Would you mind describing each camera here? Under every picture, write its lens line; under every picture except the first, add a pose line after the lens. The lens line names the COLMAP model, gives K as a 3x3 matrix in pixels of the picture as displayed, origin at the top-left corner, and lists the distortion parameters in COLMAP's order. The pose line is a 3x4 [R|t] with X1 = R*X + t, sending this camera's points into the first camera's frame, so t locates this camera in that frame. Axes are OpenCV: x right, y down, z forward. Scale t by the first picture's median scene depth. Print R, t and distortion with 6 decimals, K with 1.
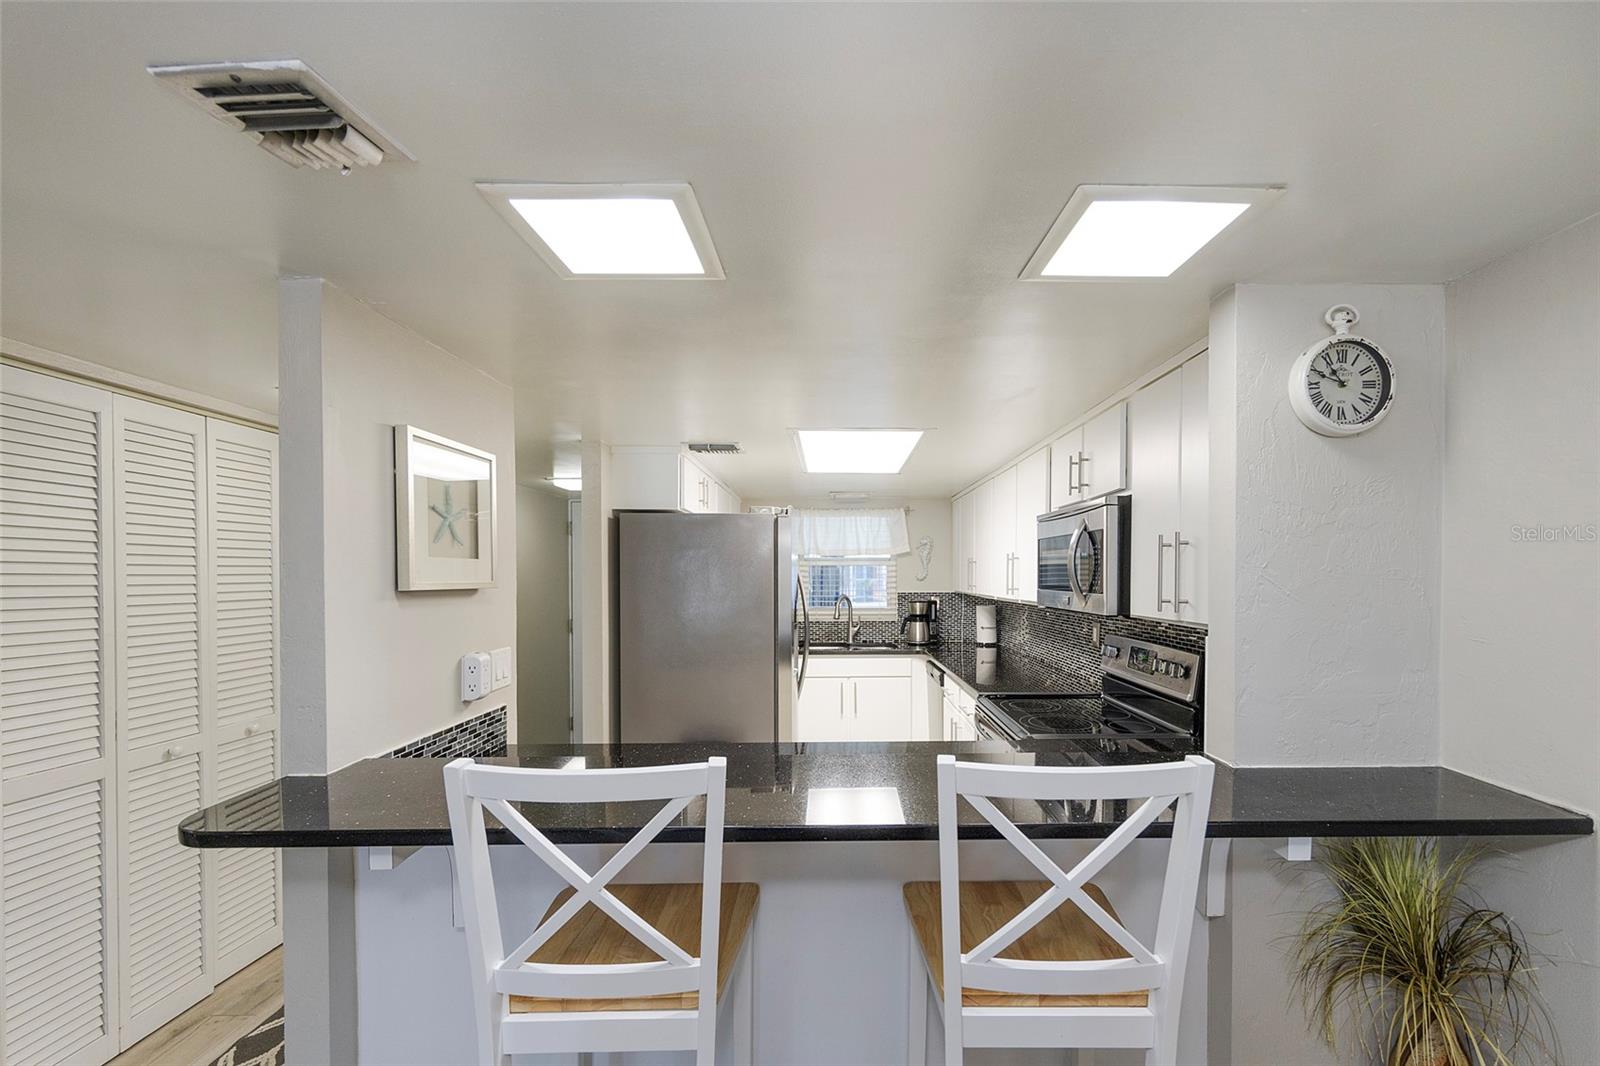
lens RADIAL K [[660.1, 0, 832.0], [0, 660.1, 582.9], [0, 0, 1]] dist [0.004548, -0.000115]
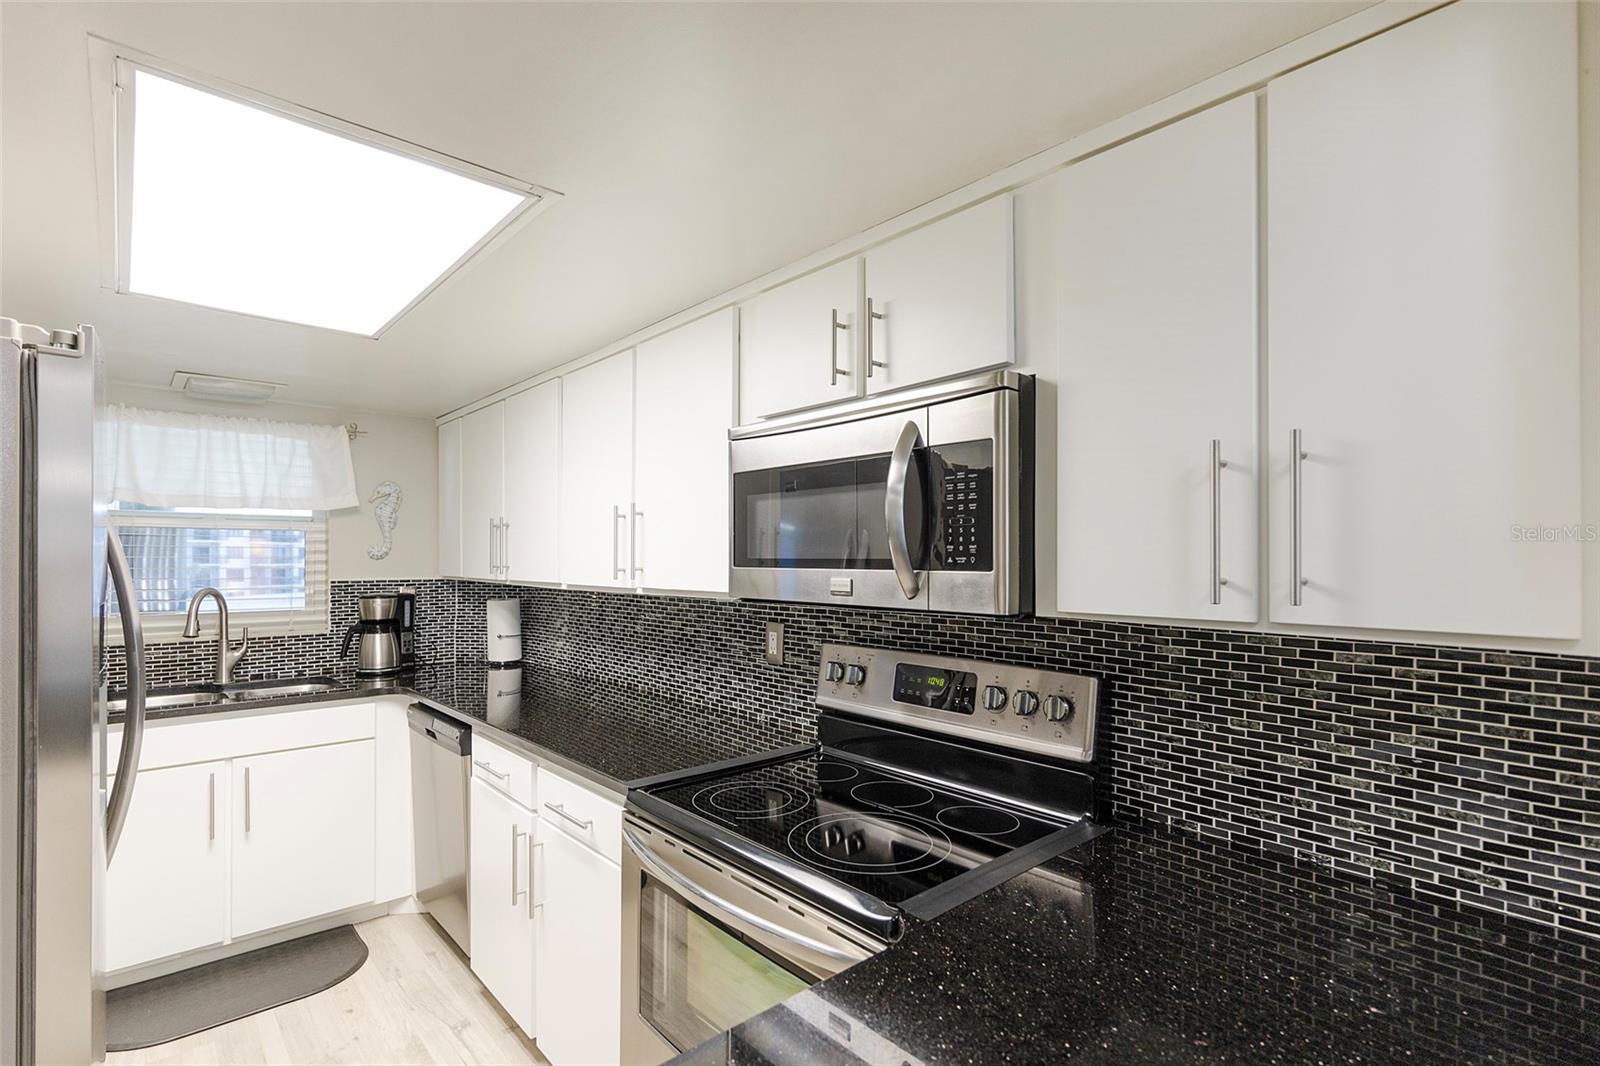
lens RADIAL K [[757.8, 0, 790.2], [0, 757.8, 558.4], [0, 0, 1]] dist [-0.001940, -0.000671]
pose [[0.749293, 0.002331, 0.662234, -0.040171], [0.006025, 0.999928, -0.010337, 0.006682], [-0.662211, 0.011735, 0.749226, 0.386148]]
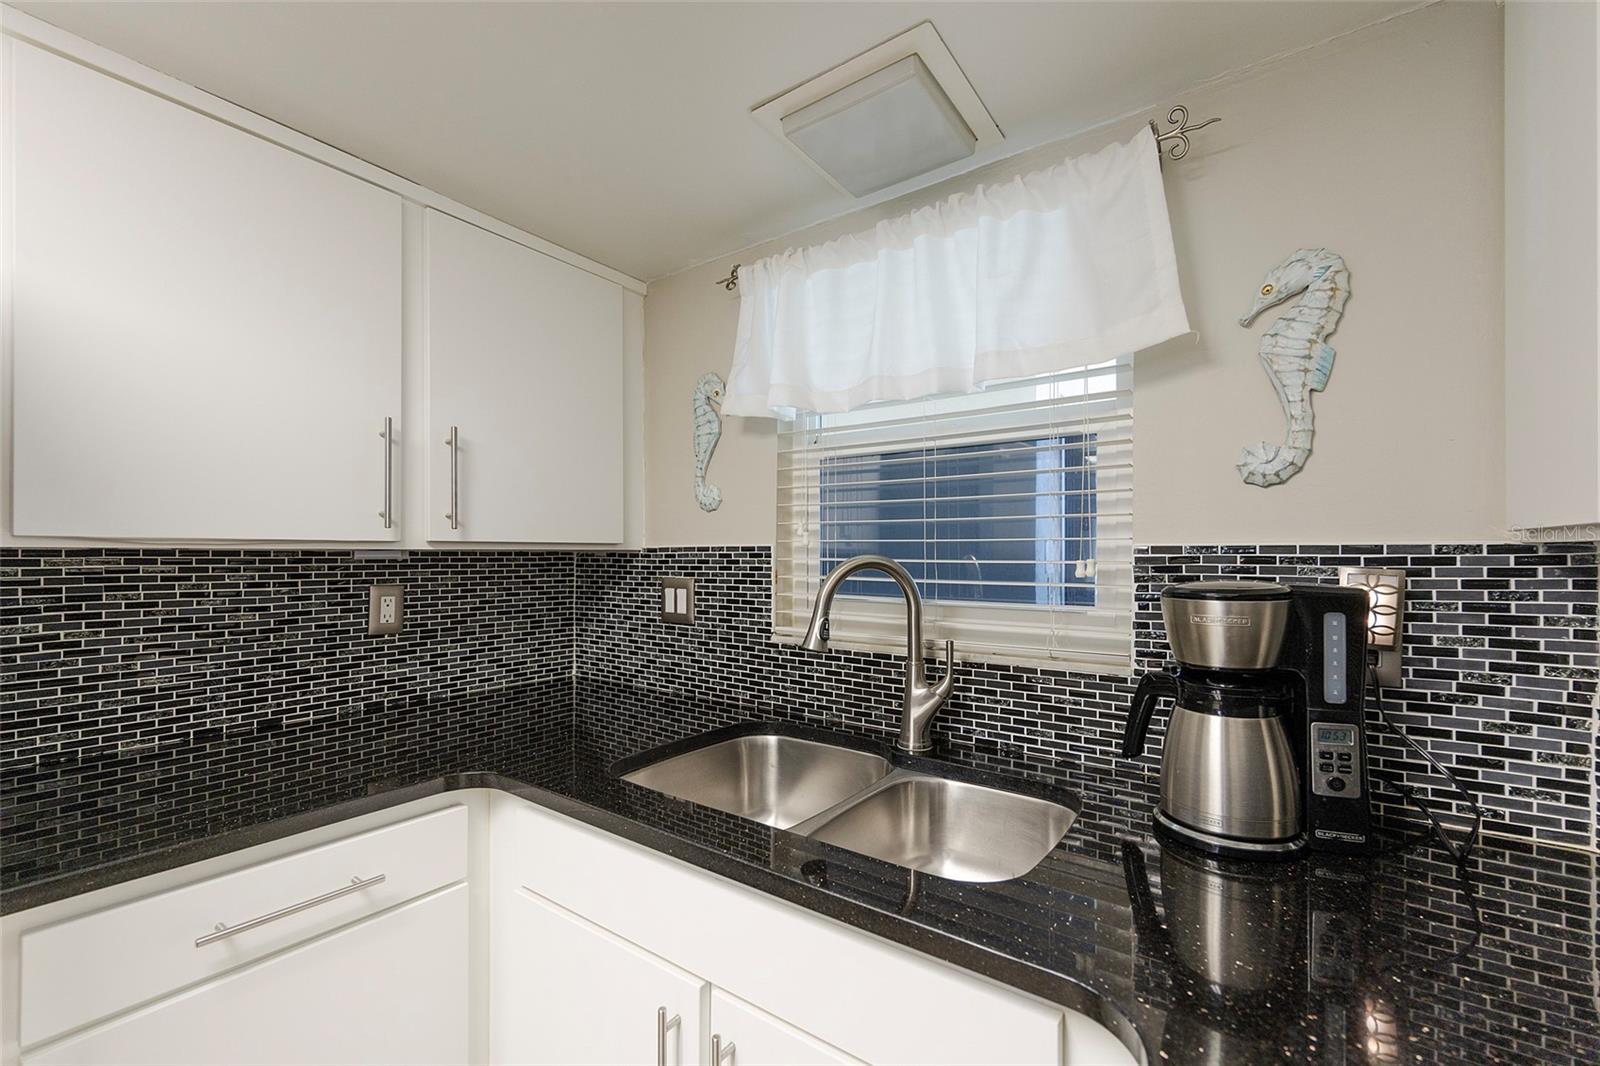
lens RADIAL K [[660.1, 0, 790.5], [0, 660.1, 542.8], [0, 0, 1]] dist [0.004548, -0.000115]
pose [[0.811112, -0.003538, -0.584880, 0.182360], [-0.007358, 0.999841, -0.016251, 0.024553], [0.584845, 0.017485, 0.810957, 1.033219]]
